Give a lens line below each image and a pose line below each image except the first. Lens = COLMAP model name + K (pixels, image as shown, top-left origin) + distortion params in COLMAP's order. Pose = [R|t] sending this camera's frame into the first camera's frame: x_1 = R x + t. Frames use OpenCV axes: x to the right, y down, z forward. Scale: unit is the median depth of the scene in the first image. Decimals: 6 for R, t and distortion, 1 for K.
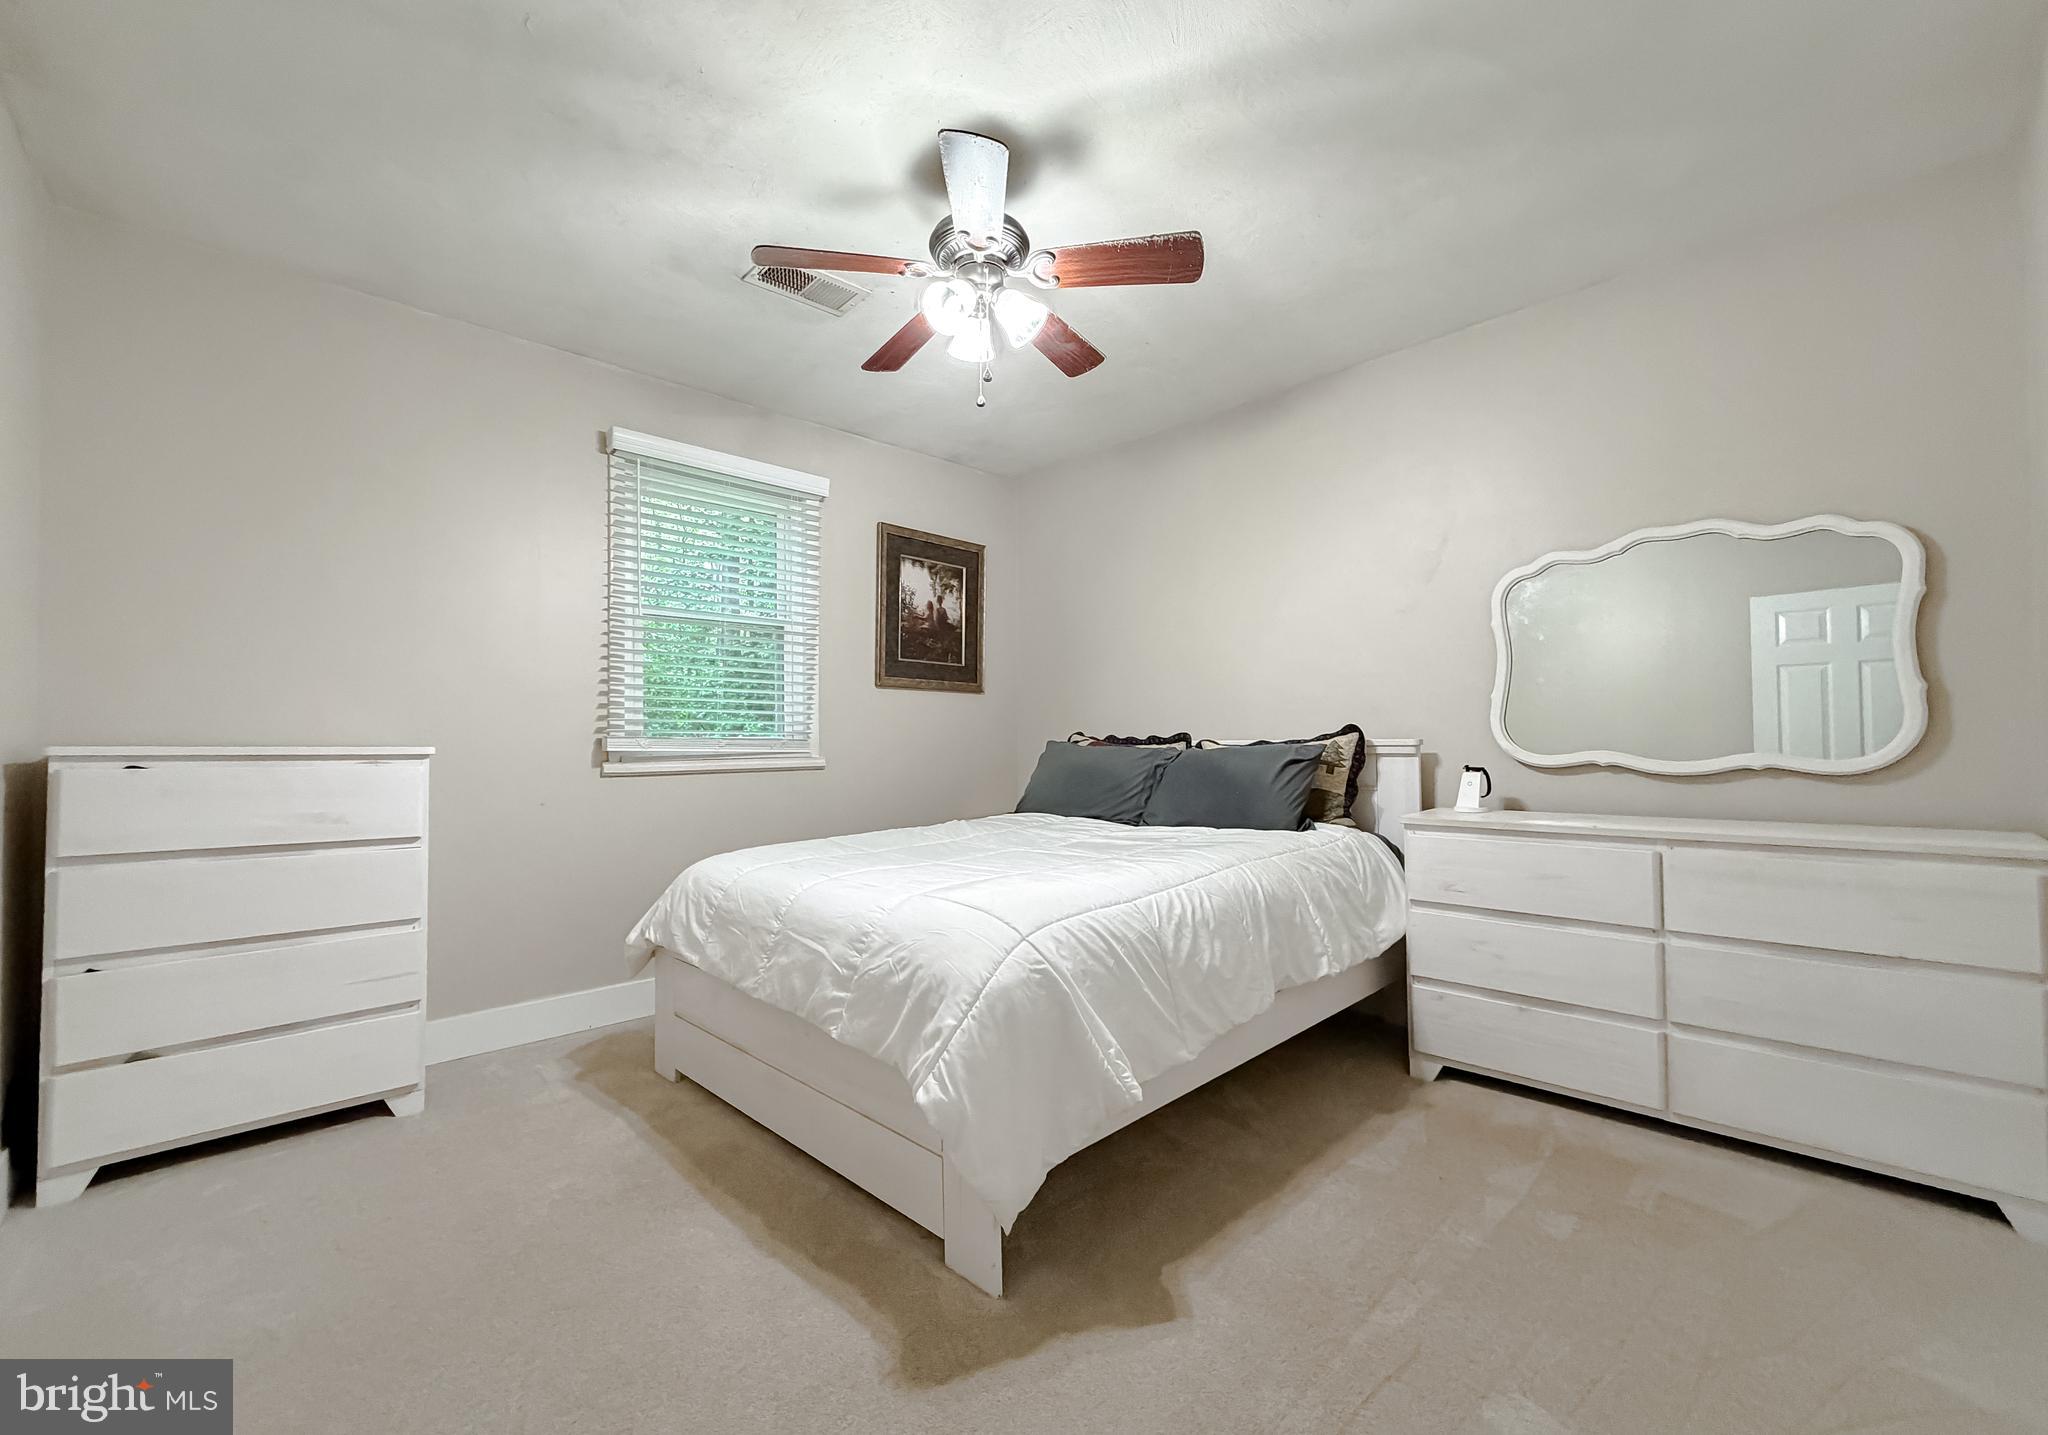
lens RADIAL K [[822.3, 0, 1024.0], [0, 822.3, 717.5], [0, 0, 1]] dist [-0.000400, -0.000032]
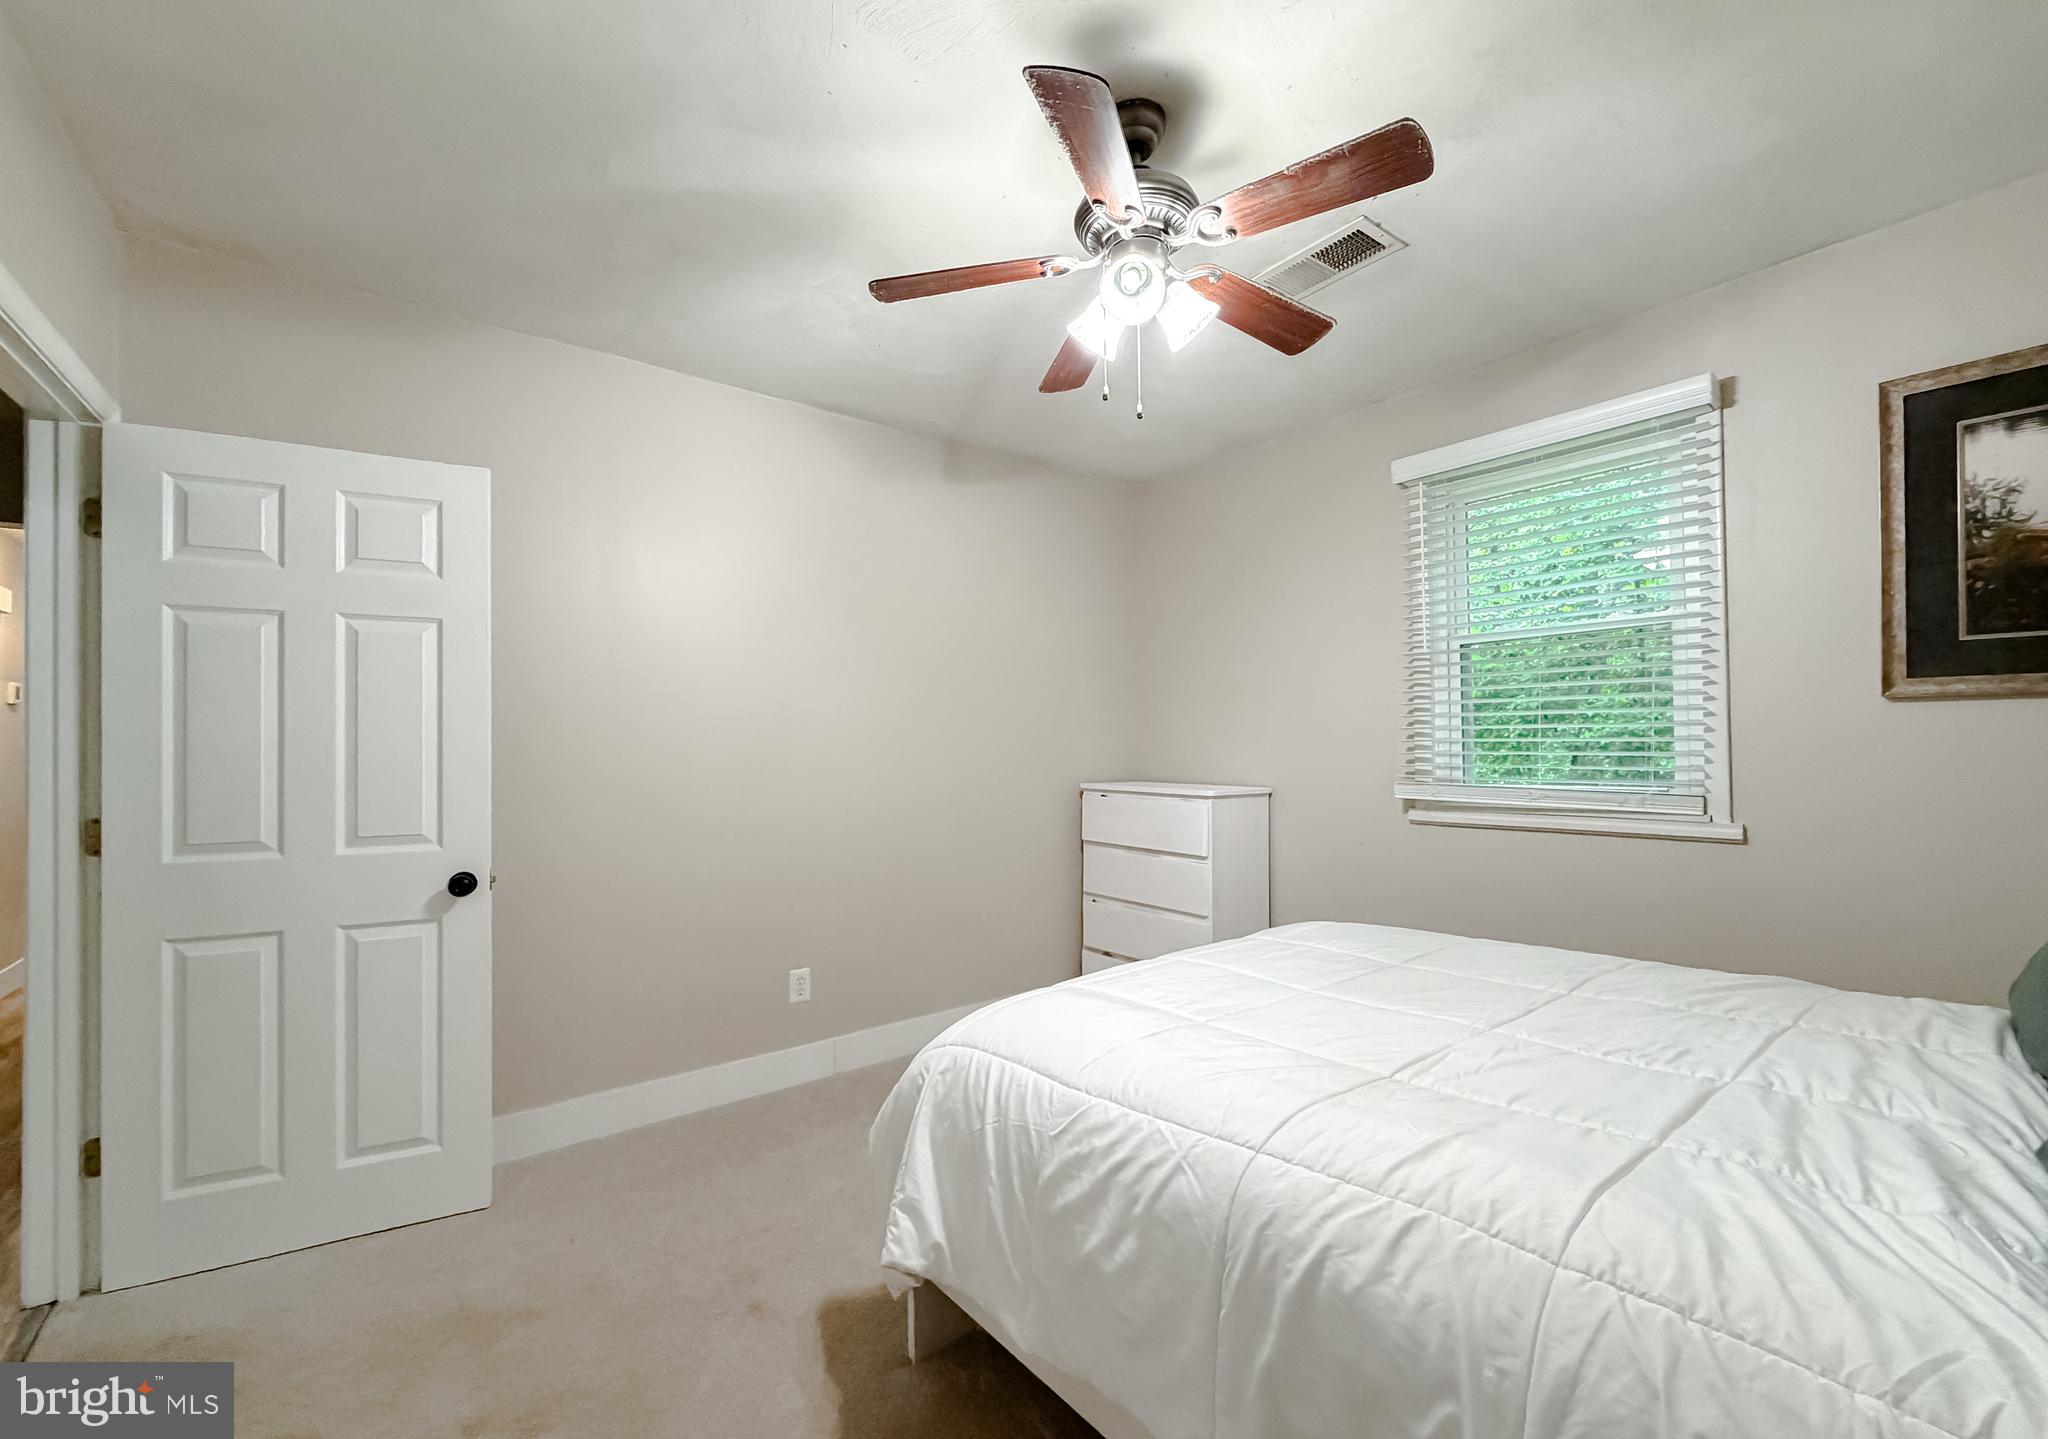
lens RADIAL K [[839.6, 0, 1015.3], [0, 839.6, 736.6], [0, 0, 1]] dist [-0.000402, 0.000109]
pose [[-0.095798, -0.003113, -0.995396, 0.804229], [0.041540, 0.999111, -0.007122, -0.066234], [0.994534, -0.042031, -0.095583, 0.985939]]
